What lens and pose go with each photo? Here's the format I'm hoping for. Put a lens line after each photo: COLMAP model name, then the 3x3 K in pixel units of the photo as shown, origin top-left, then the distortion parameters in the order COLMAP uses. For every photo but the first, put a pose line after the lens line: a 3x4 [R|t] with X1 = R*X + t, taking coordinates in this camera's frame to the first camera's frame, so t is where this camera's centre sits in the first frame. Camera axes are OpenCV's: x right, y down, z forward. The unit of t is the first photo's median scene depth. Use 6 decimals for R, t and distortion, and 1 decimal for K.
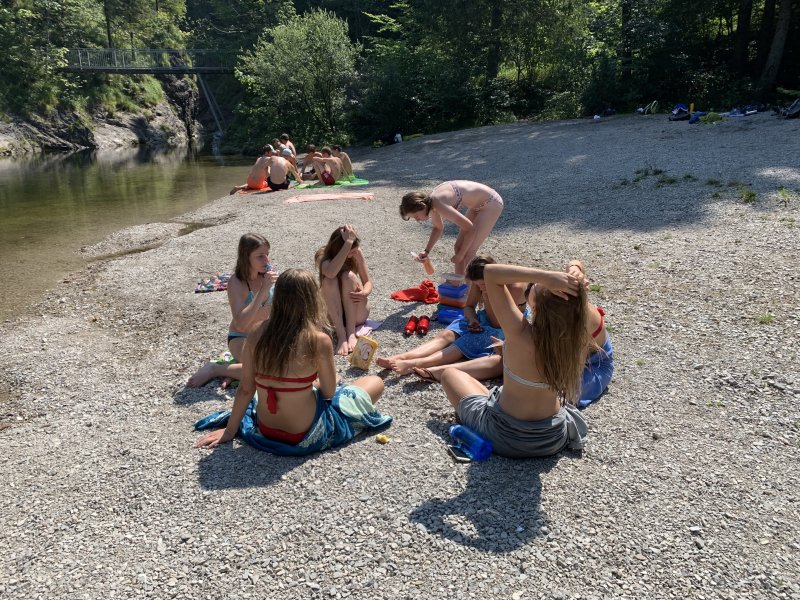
lens RADIAL K [[601.6, 0, 399.1], [0, 601.6, 301.6], [0, 0, 1]] dist [0.051475, -0.007362]
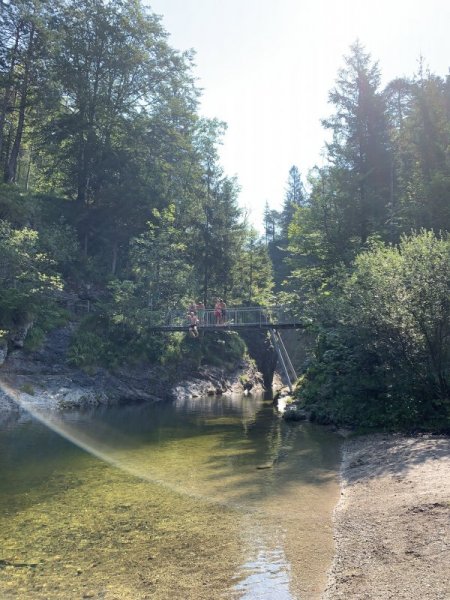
lens RADIAL K [[451.2, 0, 225.2], [0, 451.2, 289.5], [0, 0, 1]] dist [0.051475, -0.007362]
pose [[0.899157, -0.028060, -0.436725, -0.078083], [-0.166587, 0.900866, -0.400860, -0.130245], [0.404679, 0.433189, 0.805346, 0.349181]]
